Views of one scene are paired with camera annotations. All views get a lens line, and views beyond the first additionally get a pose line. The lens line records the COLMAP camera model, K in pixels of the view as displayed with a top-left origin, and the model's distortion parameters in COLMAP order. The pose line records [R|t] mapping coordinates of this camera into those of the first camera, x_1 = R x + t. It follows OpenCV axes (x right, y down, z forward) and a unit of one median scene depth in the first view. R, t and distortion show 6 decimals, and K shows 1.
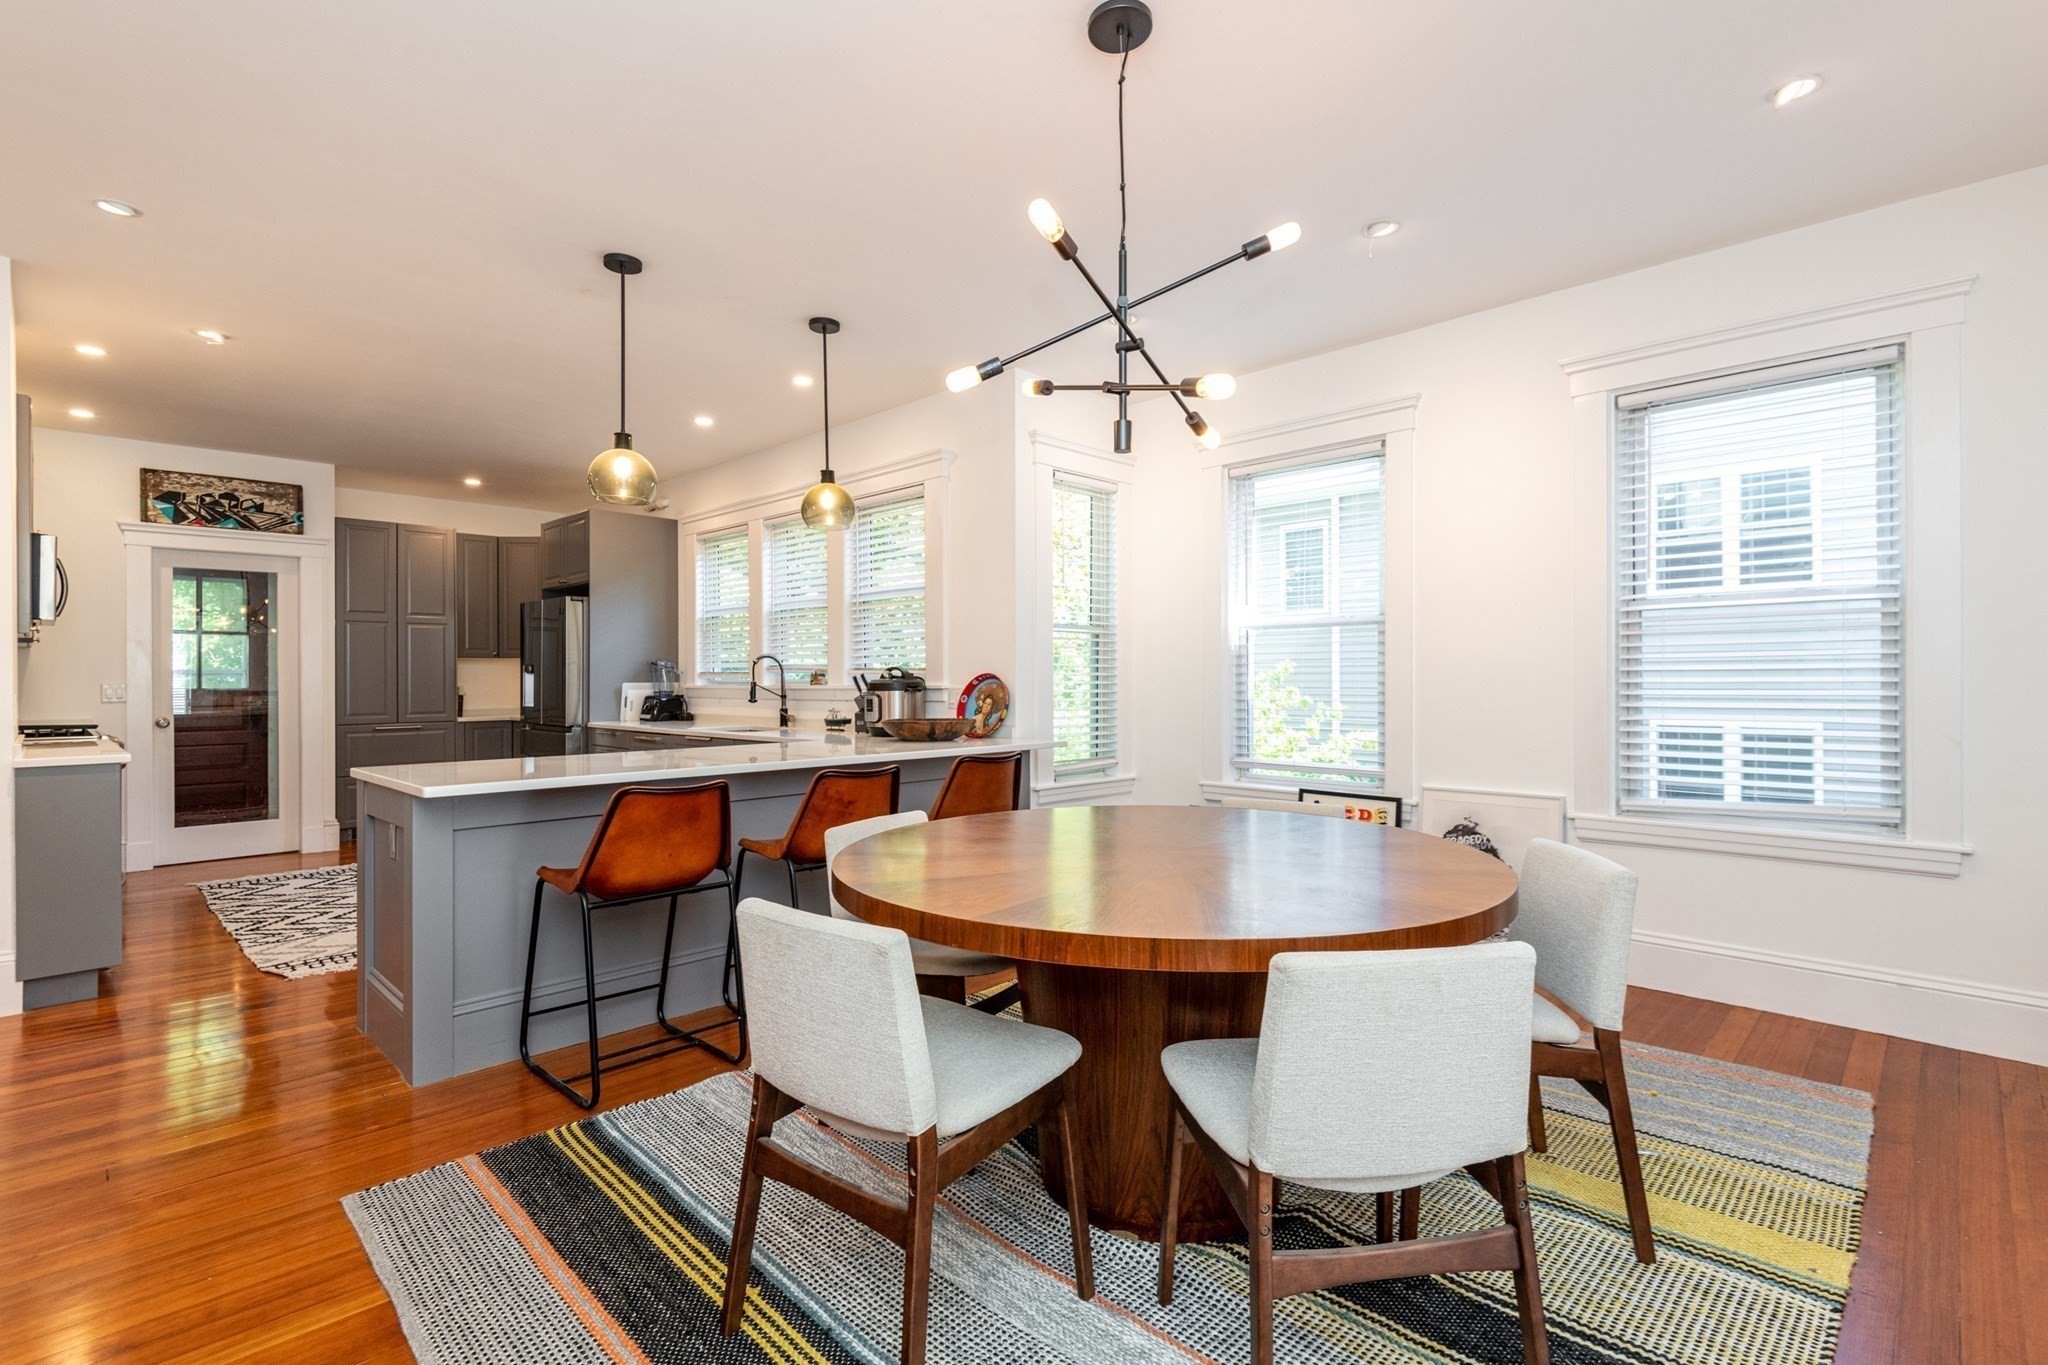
lens RADIAL K [[945.4, 0, 1051.1], [0, 945.4, 674.1], [0, 0, 1]] dist [0.019635, -0.011550]
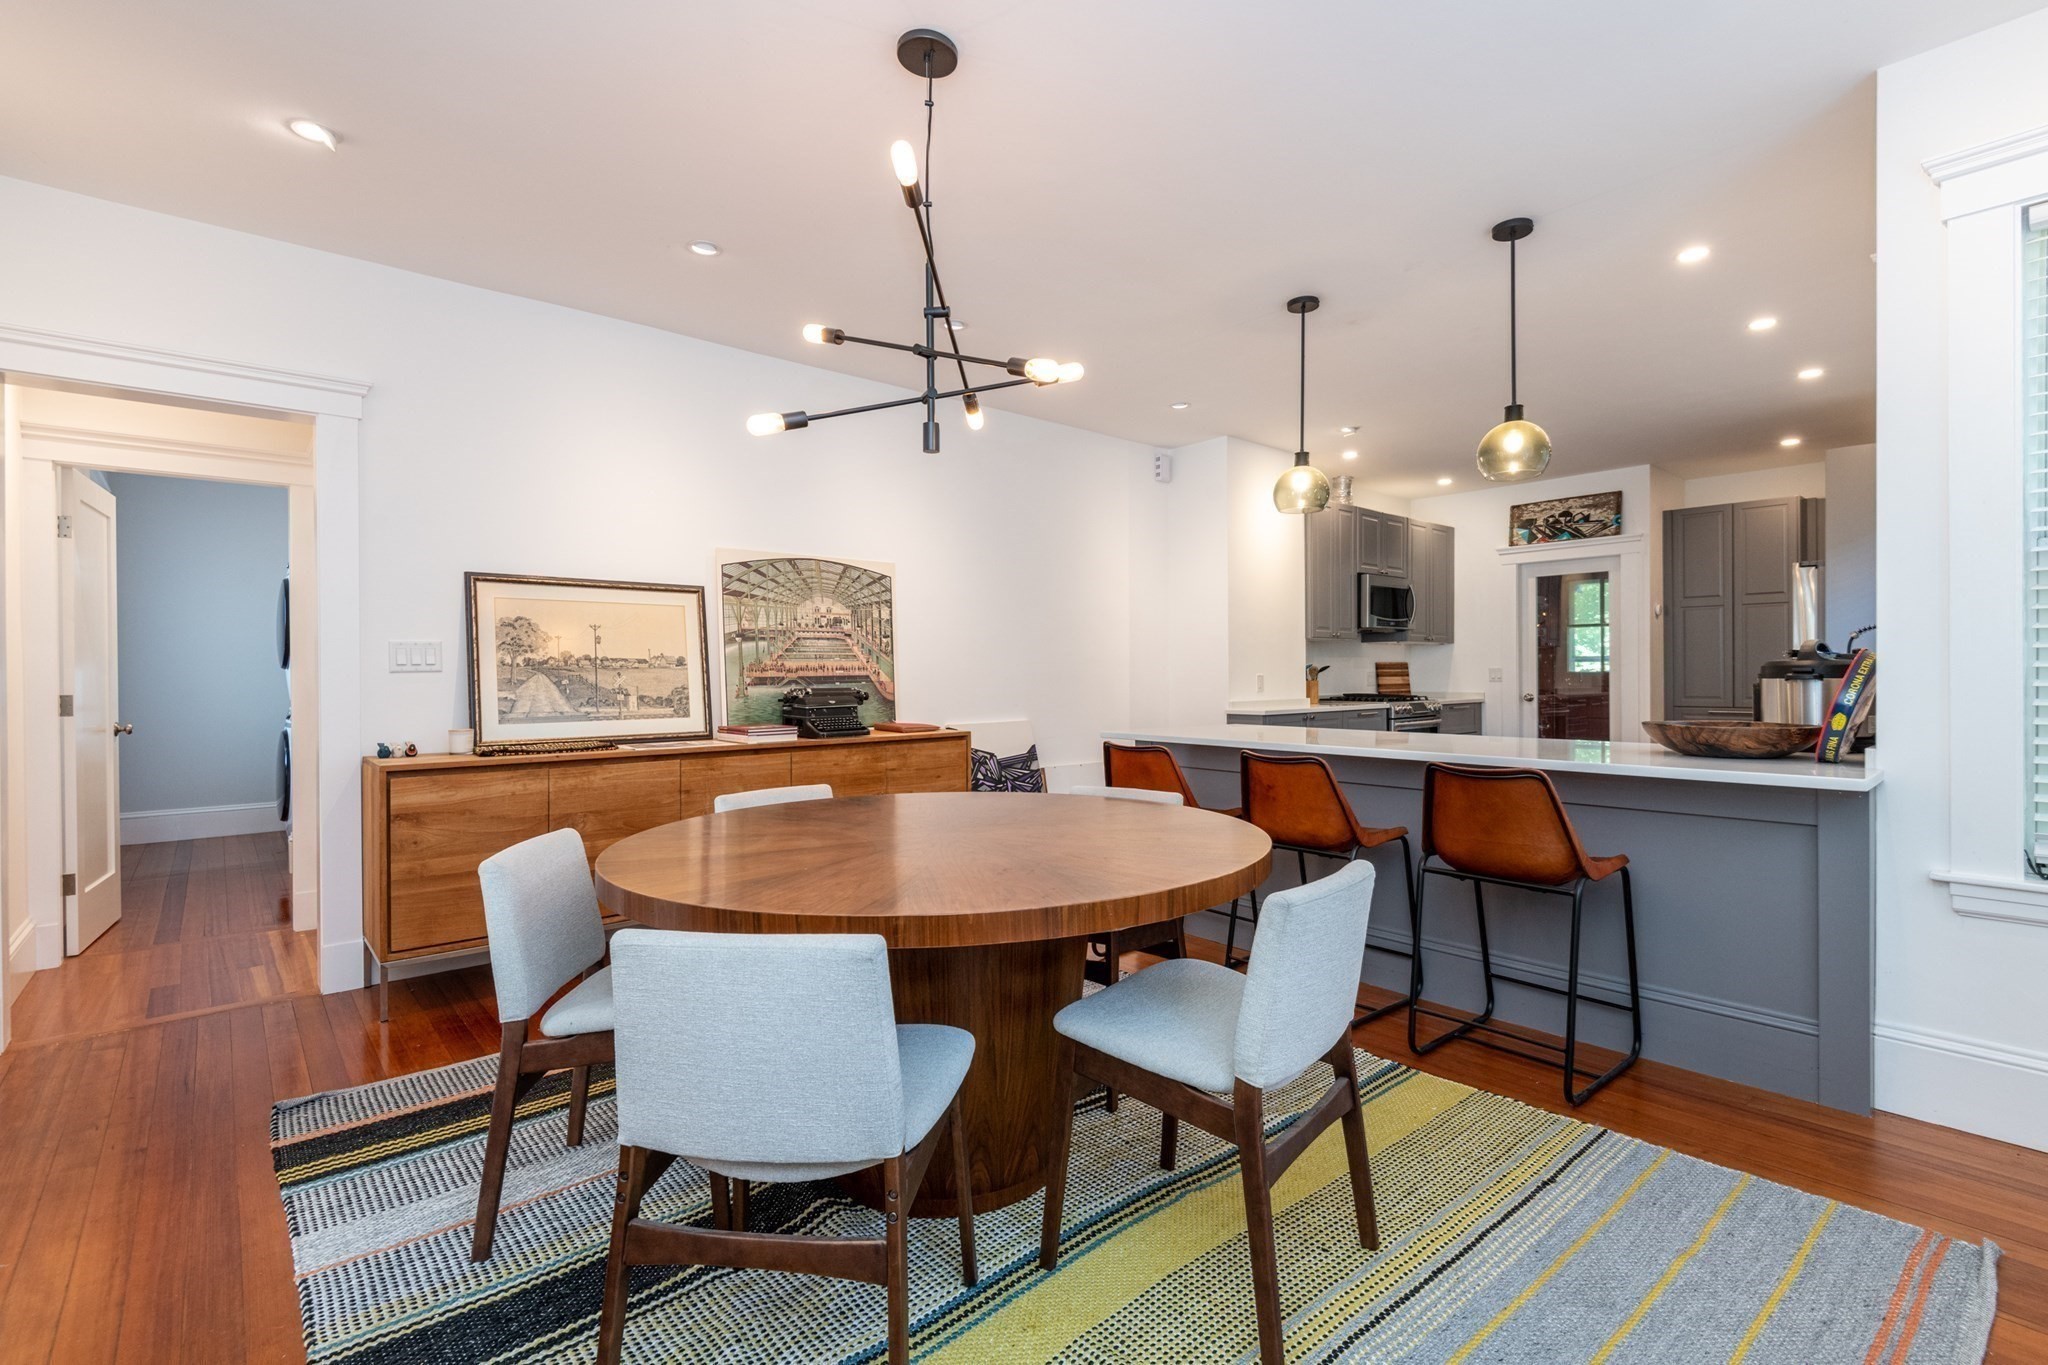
lens RADIAL K [[945.4, 0, 1014.5], [0, 945.4, 679.1], [0, 0, 1]] dist [0.019635, -0.011550]
pose [[-0.093805, 0.010717, -0.995533, 0.410096], [0.010687, 0.999895, 0.009757, 0.004948], [0.995533, -0.009724, -0.093909, 0.409846]]
